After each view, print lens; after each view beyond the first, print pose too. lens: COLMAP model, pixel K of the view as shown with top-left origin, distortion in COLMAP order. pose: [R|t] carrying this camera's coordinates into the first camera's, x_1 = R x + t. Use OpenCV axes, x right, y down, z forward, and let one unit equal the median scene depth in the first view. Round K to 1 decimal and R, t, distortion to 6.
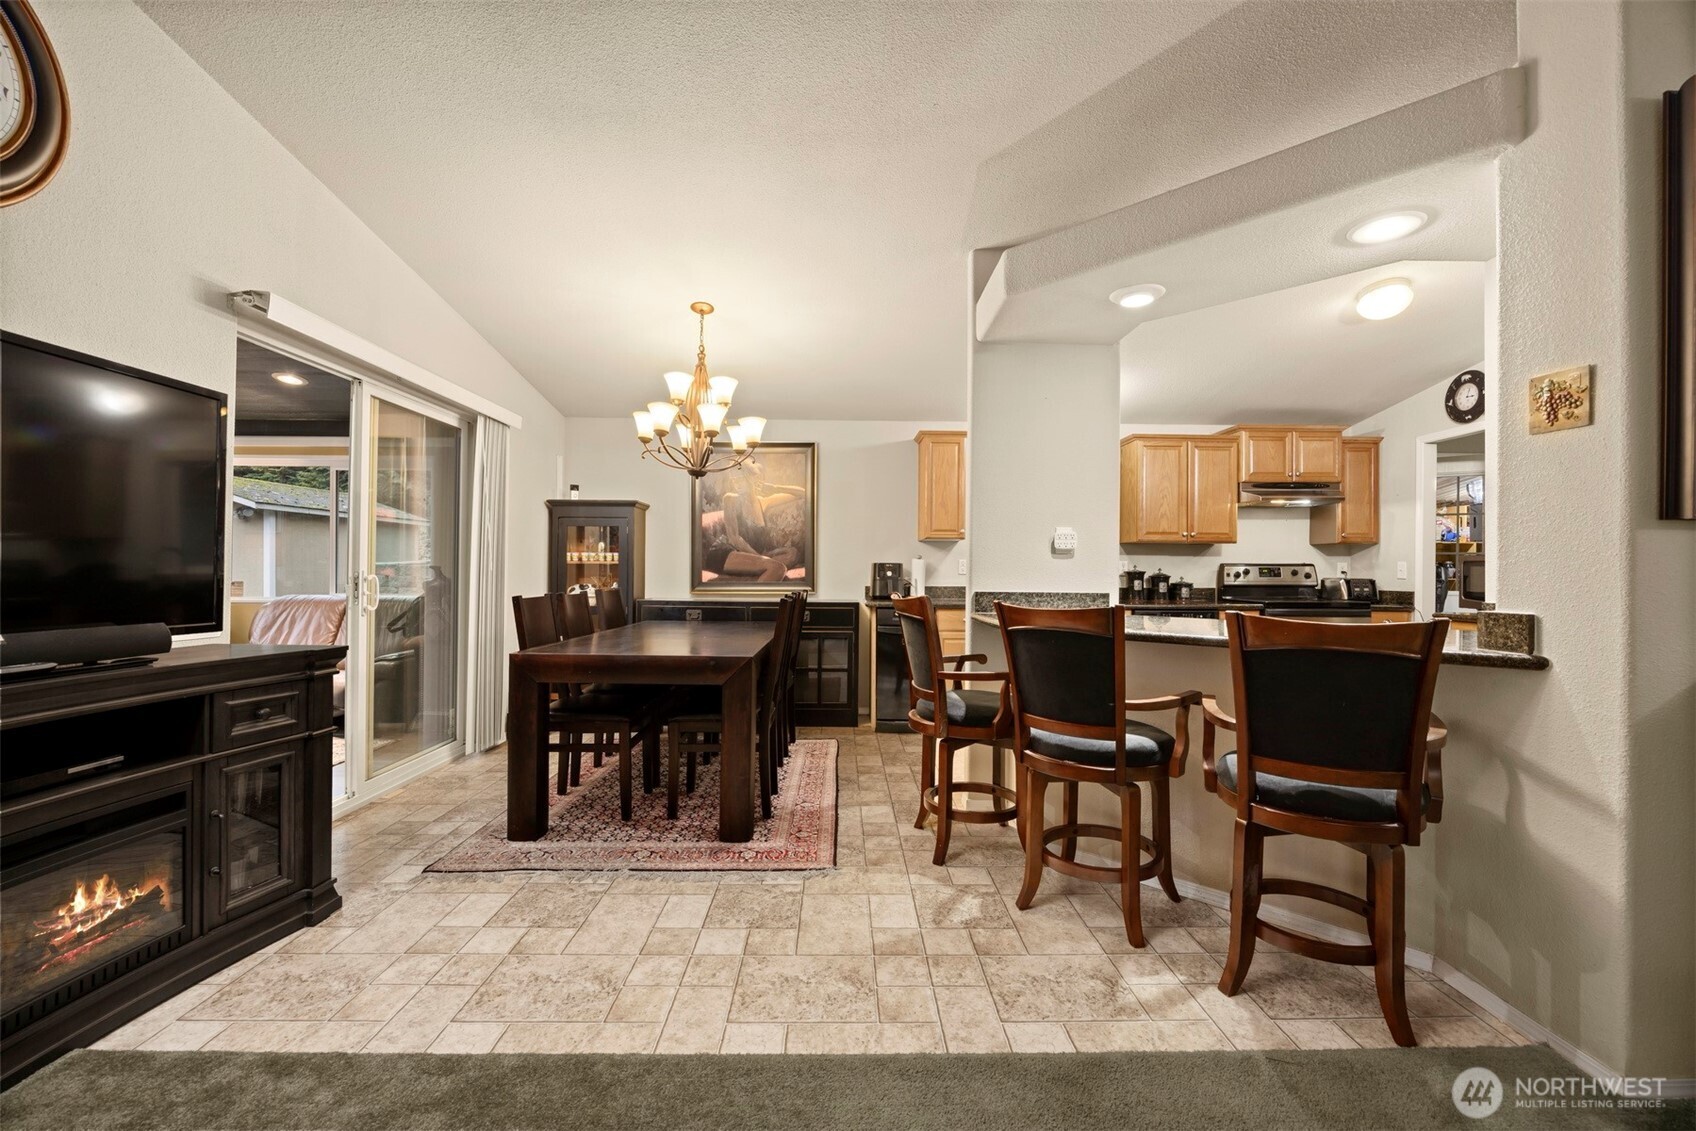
lens RADIAL K [[696.0, 0, 852.1], [0, 696.0, 567.2], [0, 0, 1]] dist [-0.012936, -0.000254]
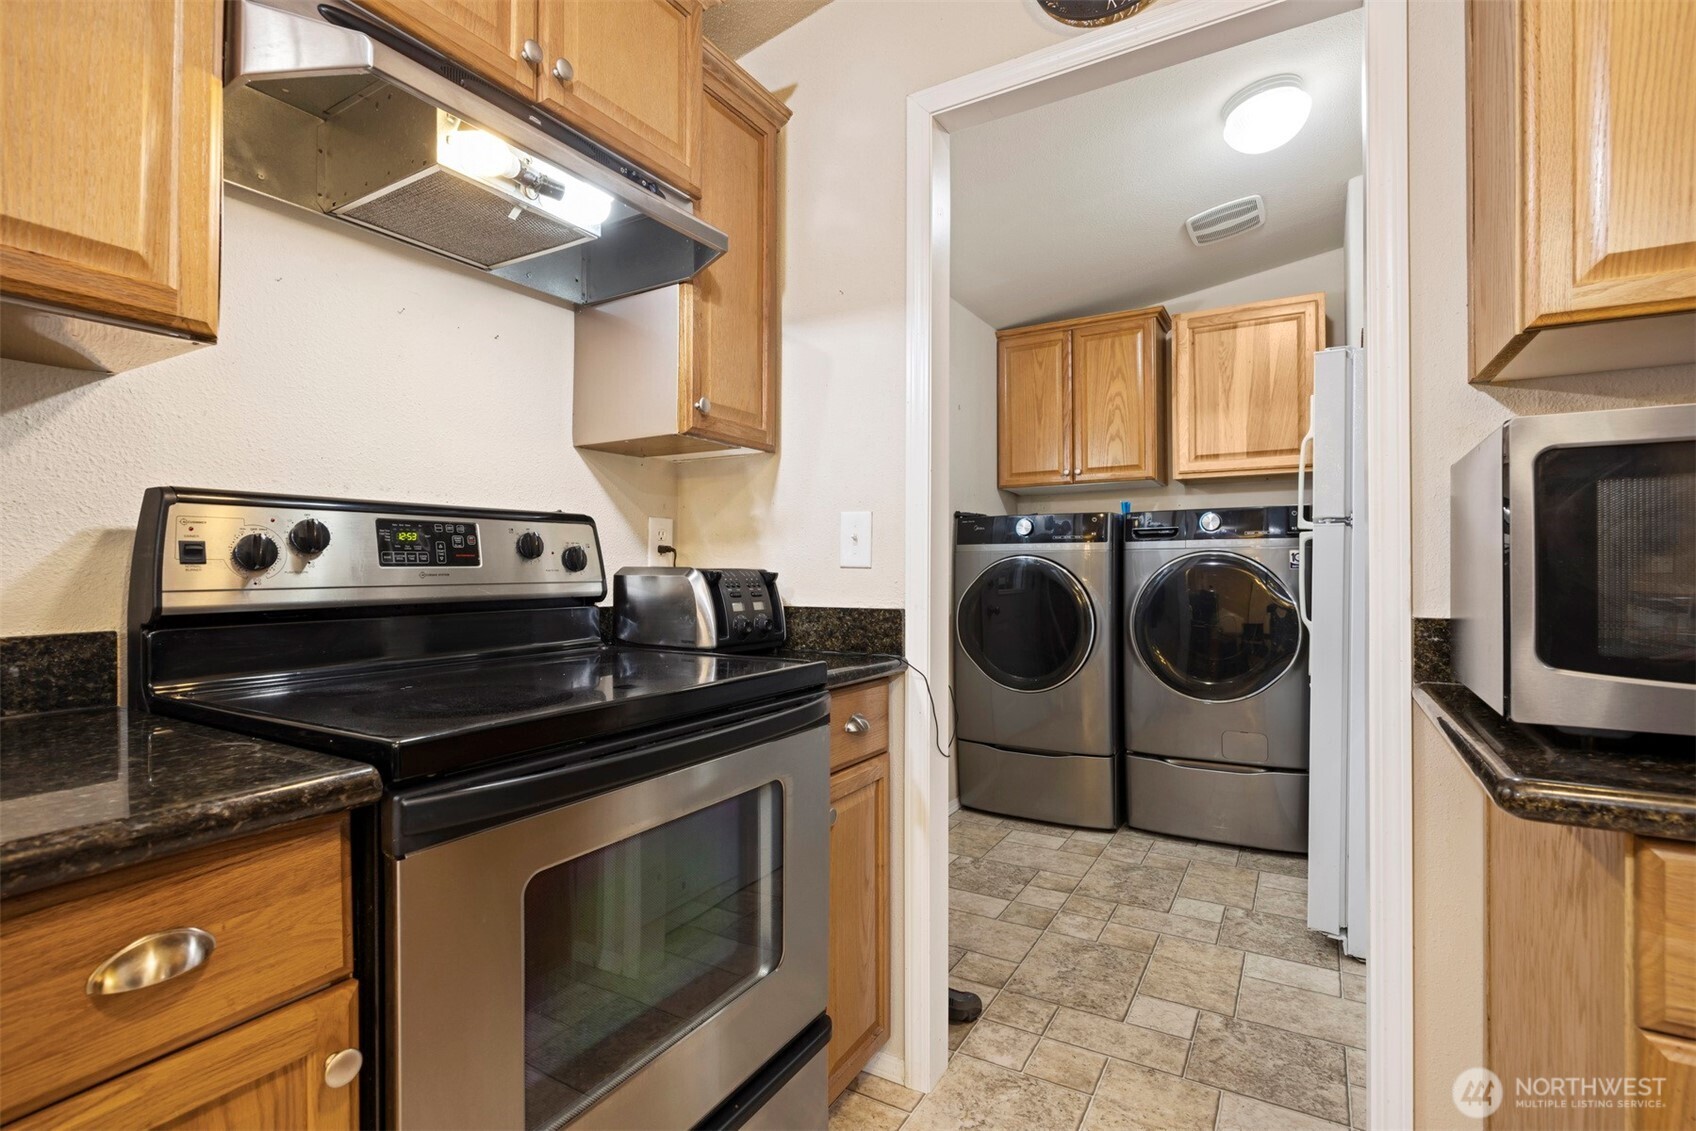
lens RADIAL K [[791.5, 0, 848.0], [0, 791.5, 565.5], [0, 0, 1]] dist [-0.001884, -0.000189]
pose [[0.528238, -0.004044, 0.849087, 0.639269], [0.000654, 0.999990, 0.004355, 0.018577], [-0.849096, -0.001745, 0.528235, 1.049082]]
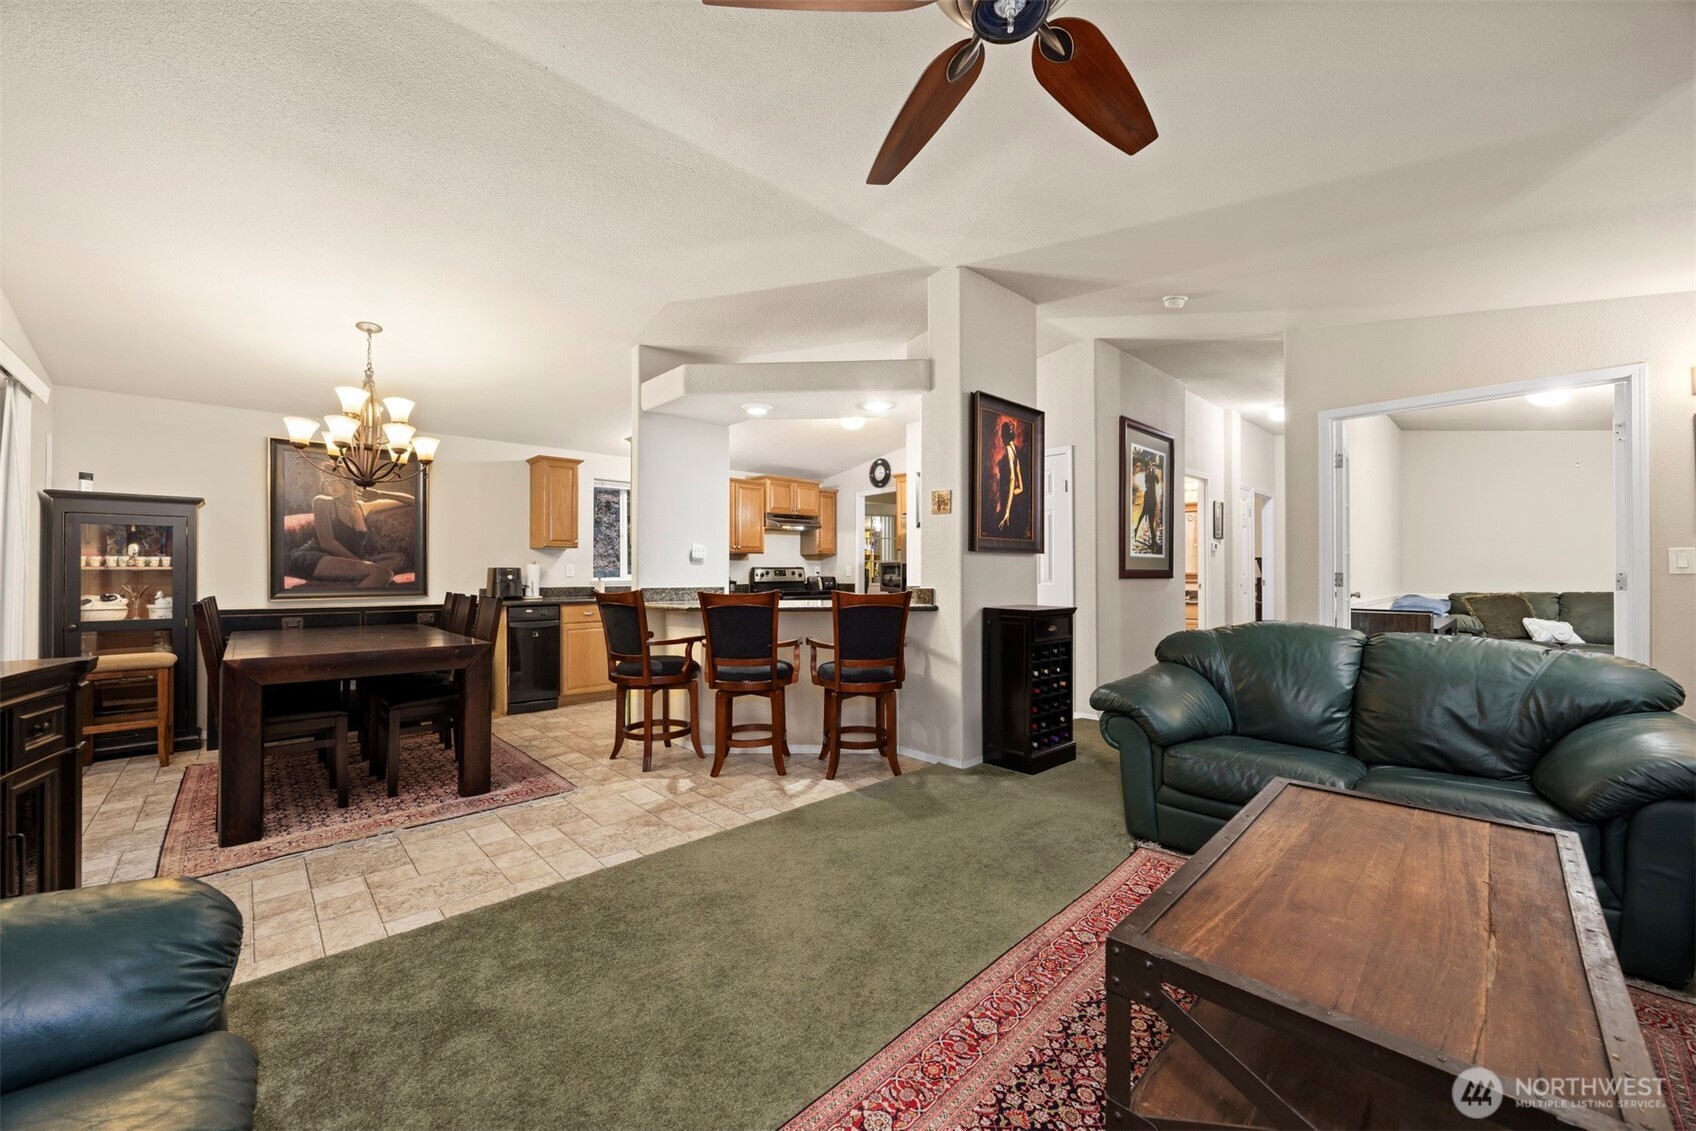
lens RADIAL K [[643.4, 0, 850.8], [0, 643.4, 572.7], [0, 0, 1]] dist [-0.002907, -0.000303]
pose [[0.742632, -0.008544, 0.669646, -0.310968], [0.006164, 0.999963, 0.005924, -0.000747], [-0.669672, -0.000272, 0.742657, -0.206287]]
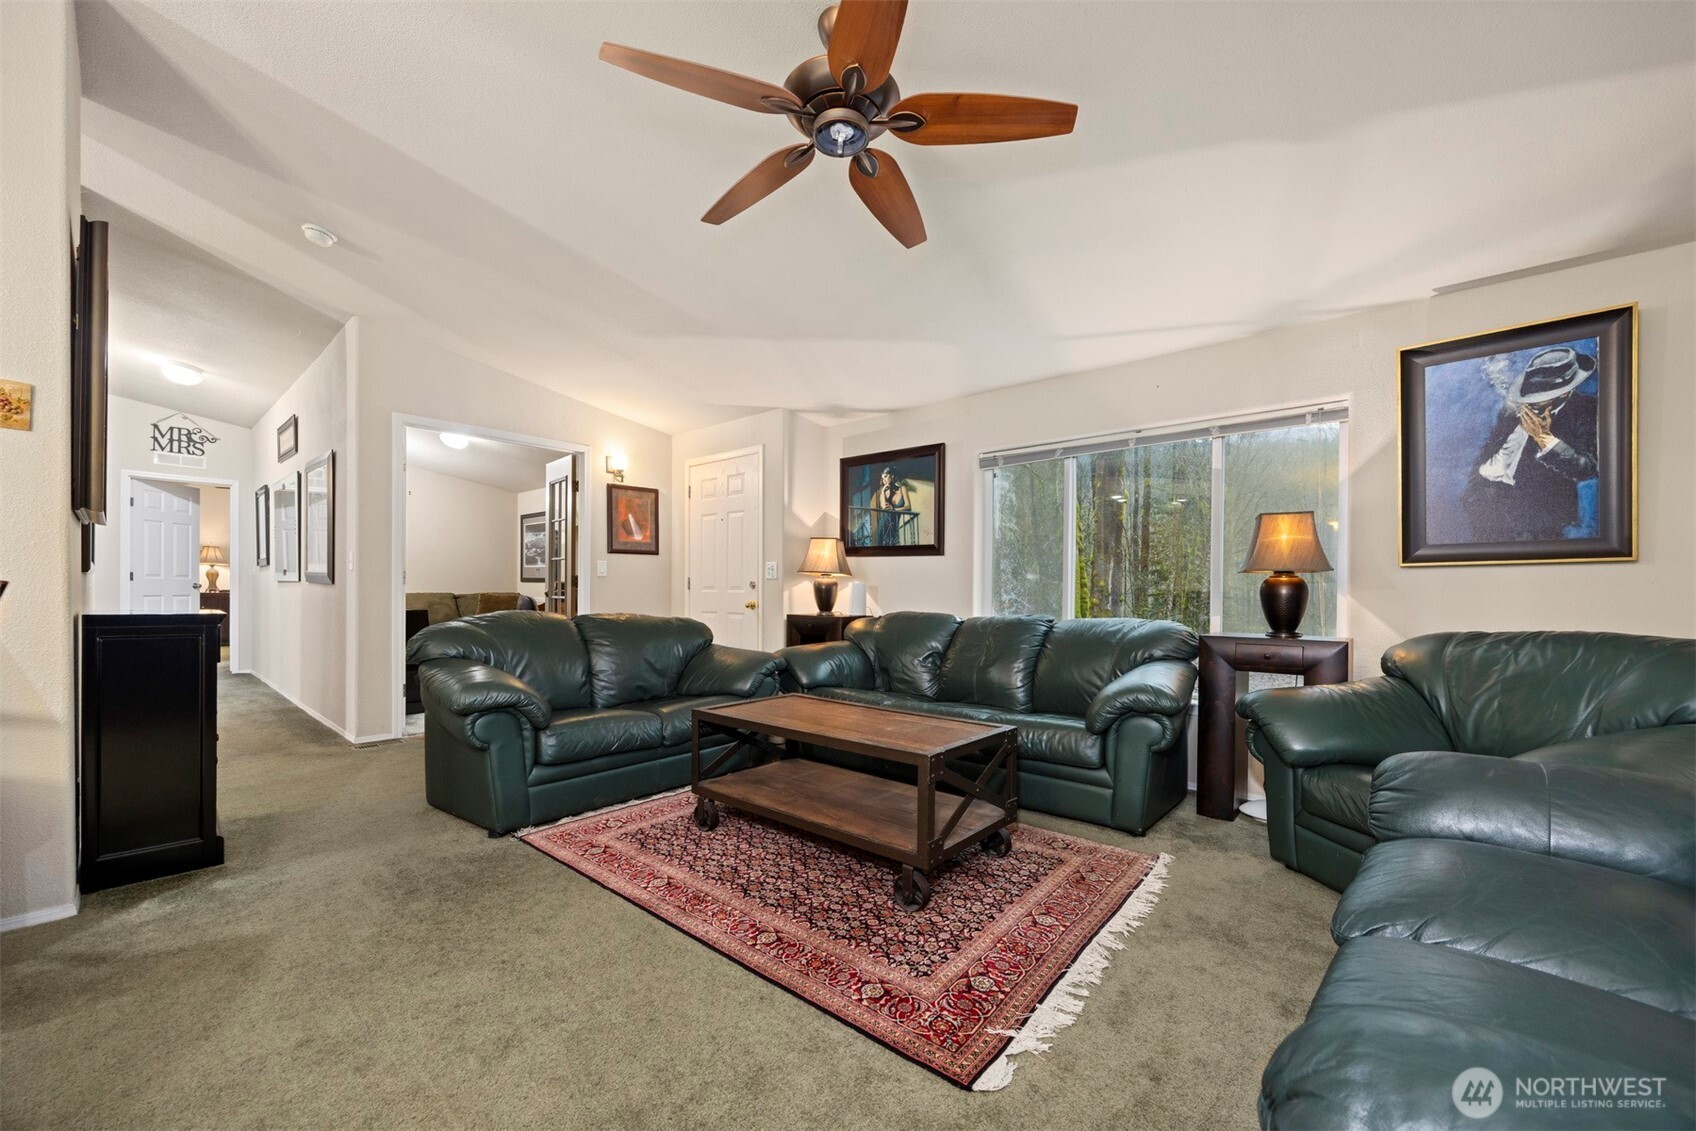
lens RADIAL K [[666.0, 0, 849.0], [0, 666.0, 590.8], [0, 0, 1]] dist [-0.001454, -0.000156]
pose [[-0.733078, -0.011711, 0.680044, -0.354215], [-0.014258, 0.999897, 0.001848, 0.027736], [-0.679996, -0.008341, -0.733169, 0.330469]]
